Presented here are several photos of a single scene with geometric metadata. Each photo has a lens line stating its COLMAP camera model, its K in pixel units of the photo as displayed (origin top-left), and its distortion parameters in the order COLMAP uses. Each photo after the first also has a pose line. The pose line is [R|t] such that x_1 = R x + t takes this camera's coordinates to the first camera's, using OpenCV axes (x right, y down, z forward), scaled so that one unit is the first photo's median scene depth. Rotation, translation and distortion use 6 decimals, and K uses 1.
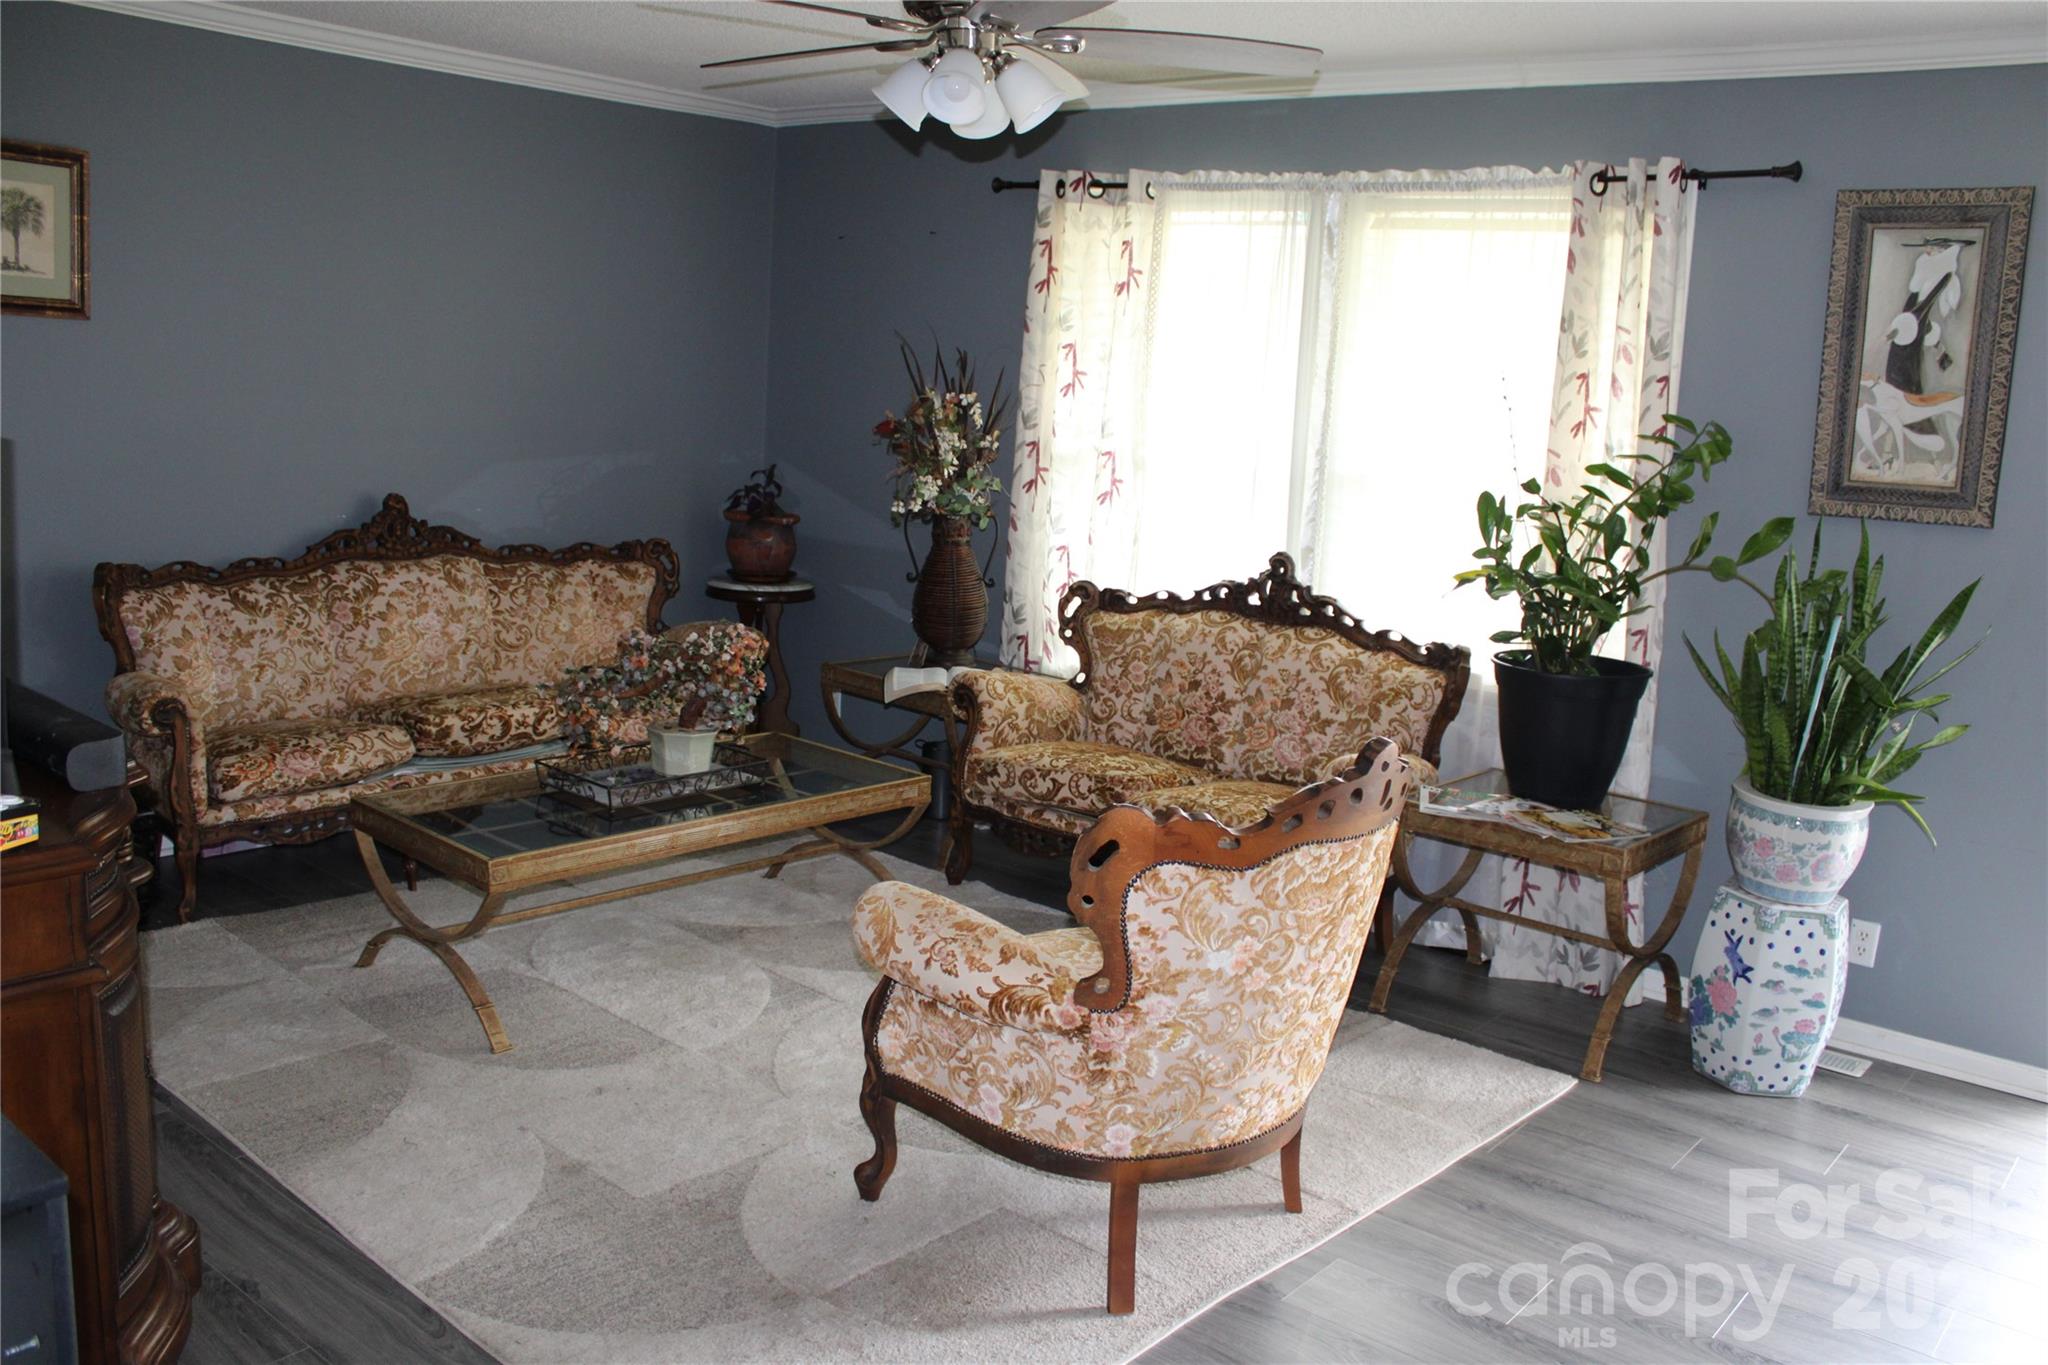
lens RADIAL K [[1707.6, 0, 1022.6], [0, 1707.6, 682.3], [0, 0, 1]] dist [-0.062650, 0.037280]
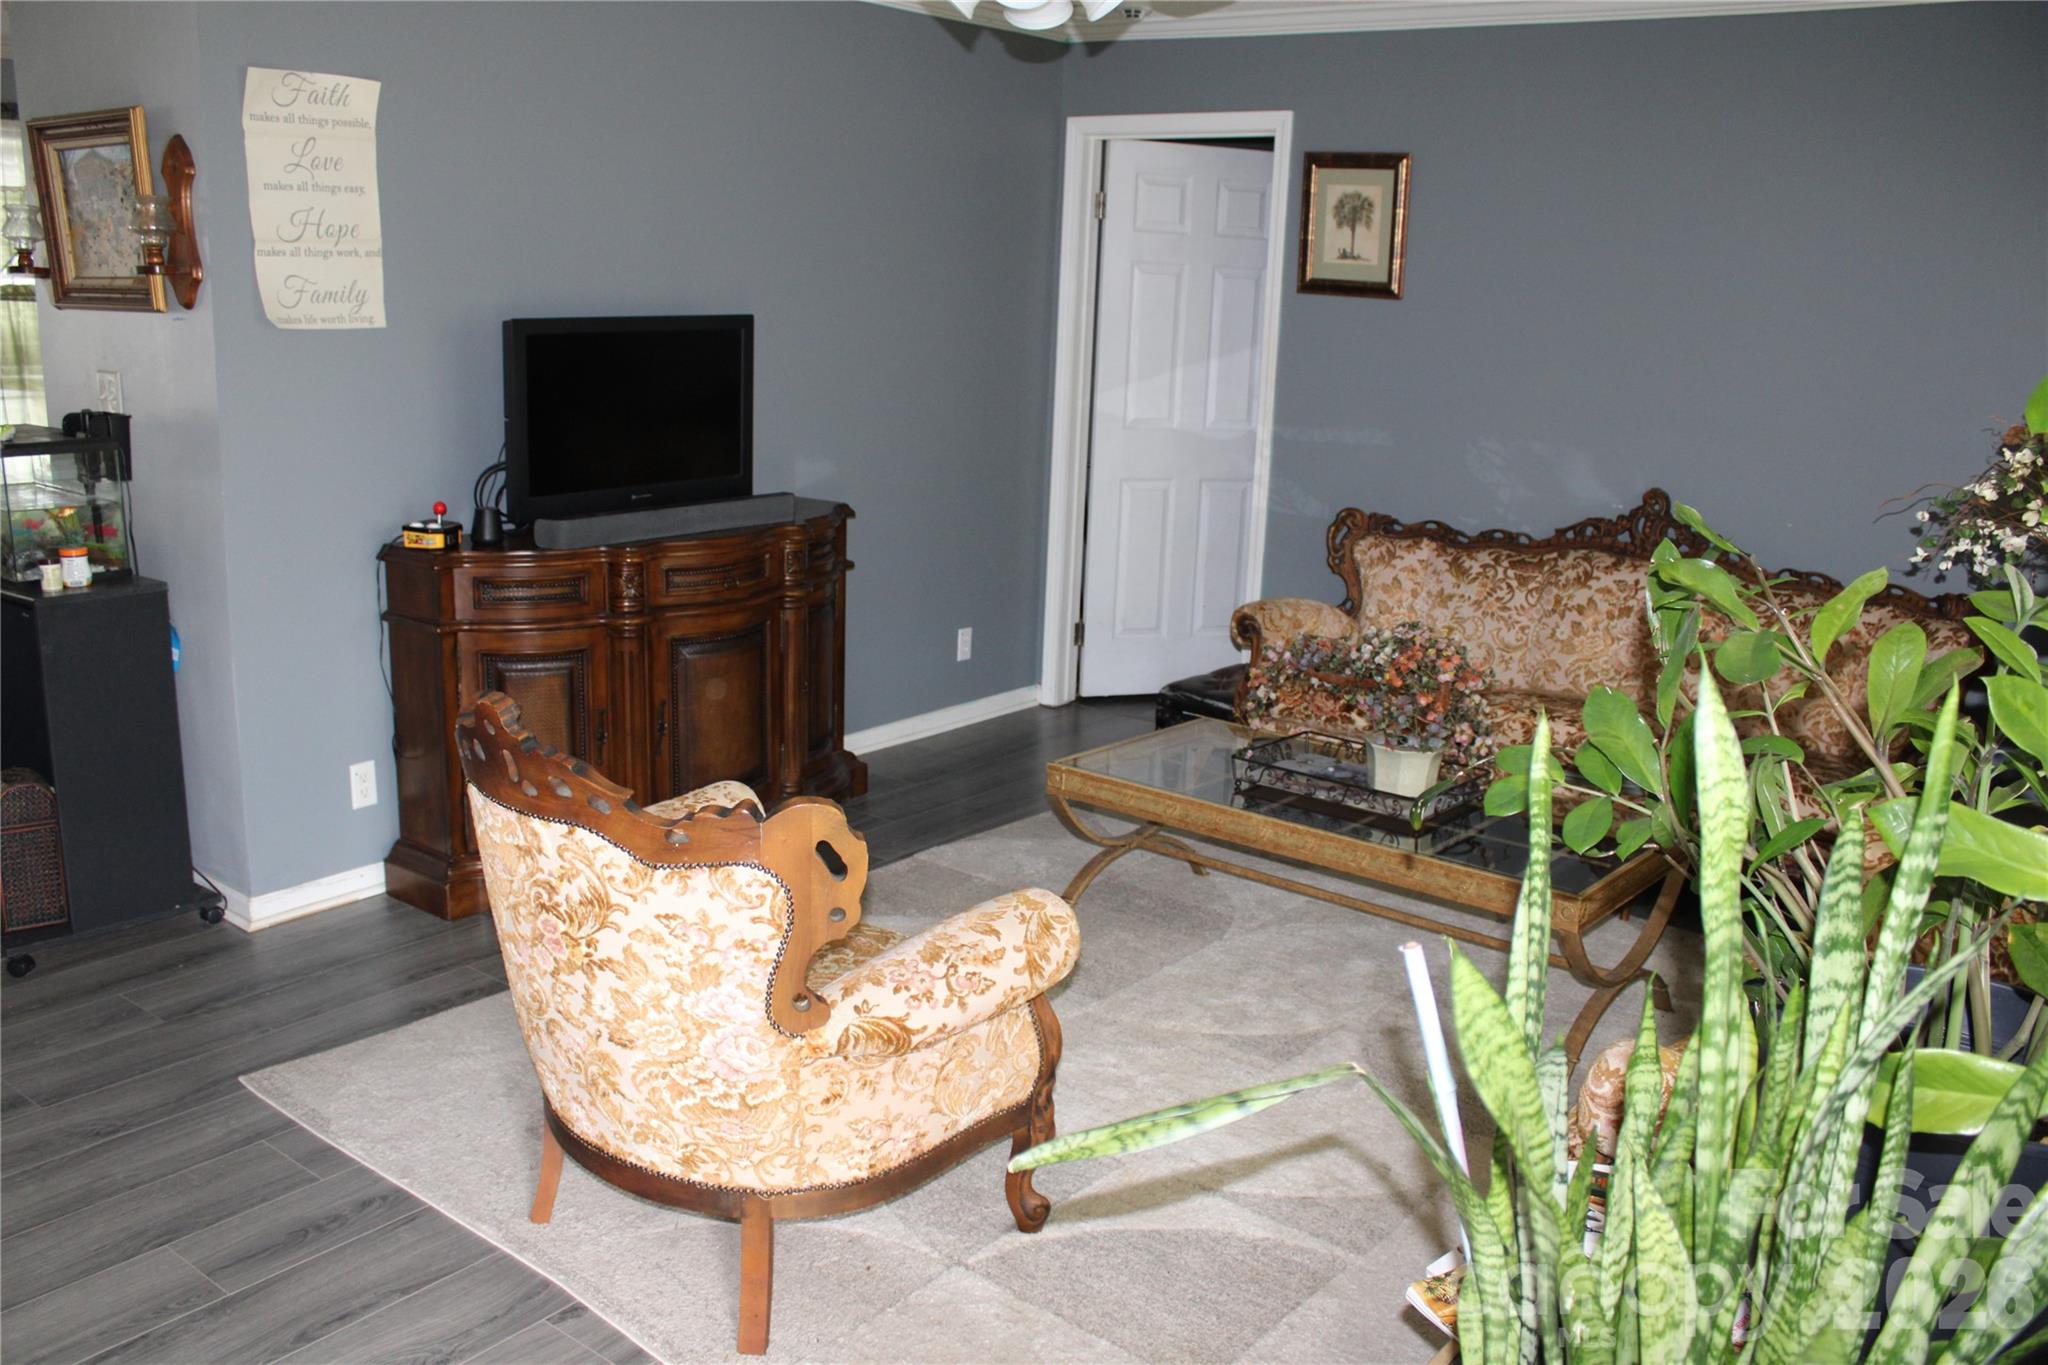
lens RADIAL K [[1707.6, 0, 1022.9], [0, 1707.6, 682.0], [0, 0, 1]] dist [-0.062650, 0.037280]
pose [[0.058065, 0.184858, -0.981048, 0.635977], [-0.215930, 0.961769, 0.168445, -0.108187], [0.974681, 0.202057, 0.095762, 0.711775]]
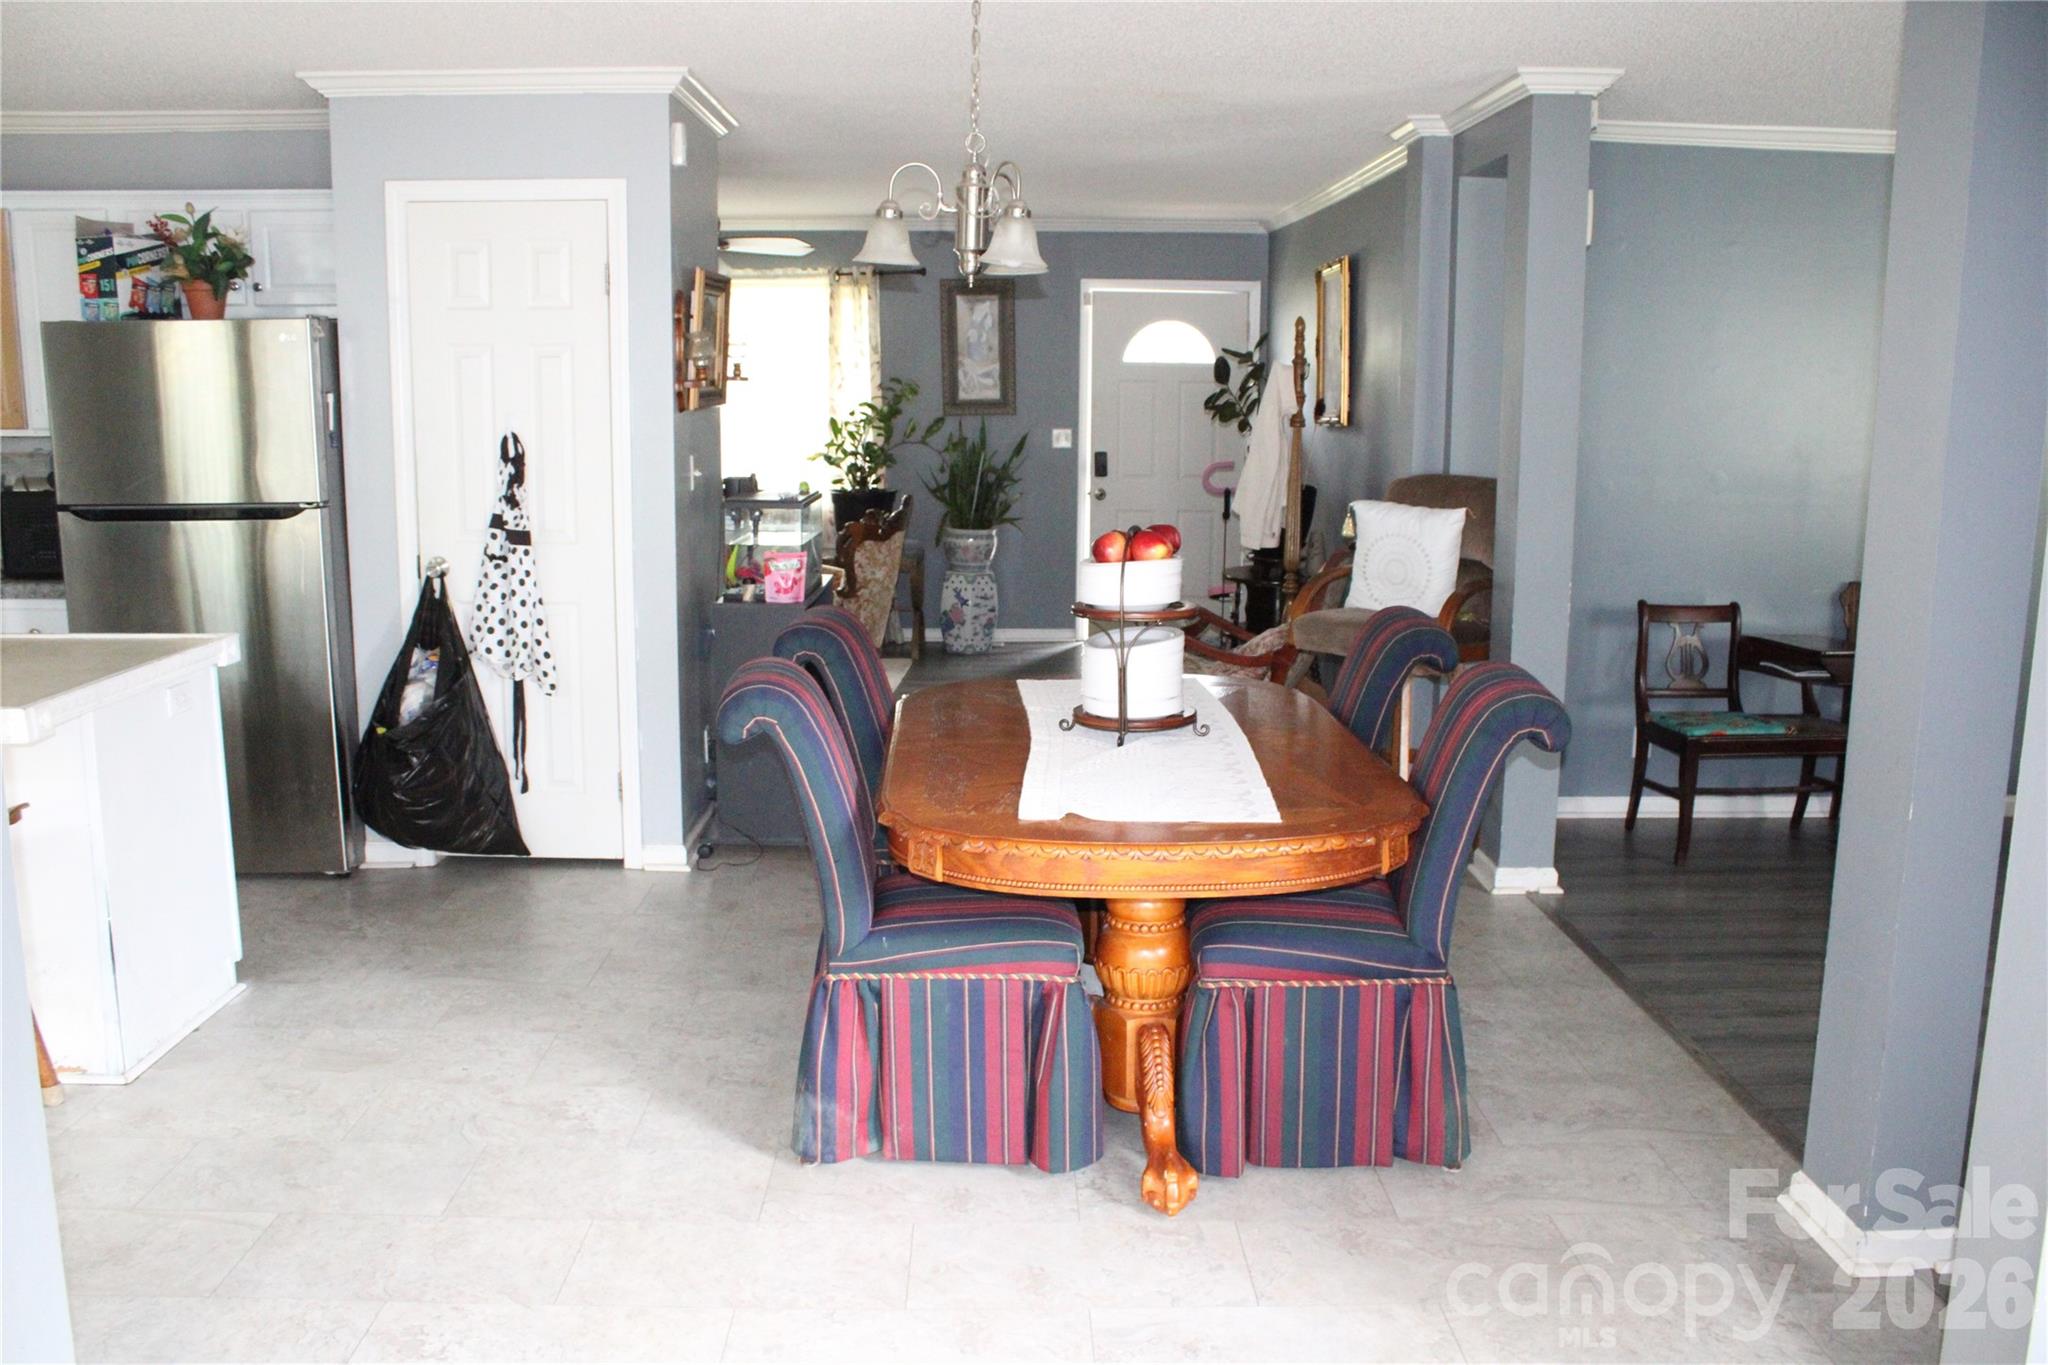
lens RADIAL K [[1707.6, 0, 1026.4], [0, 1707.6, 678.3], [0, 0, 1]] dist [-0.062650, 0.037280]
pose [[0.768341, -0.171622, 0.616602, -0.566146], [0.162026, 0.984154, 0.072026, 0.062862], [-0.619193, 0.044565, 0.783974, -0.533746]]
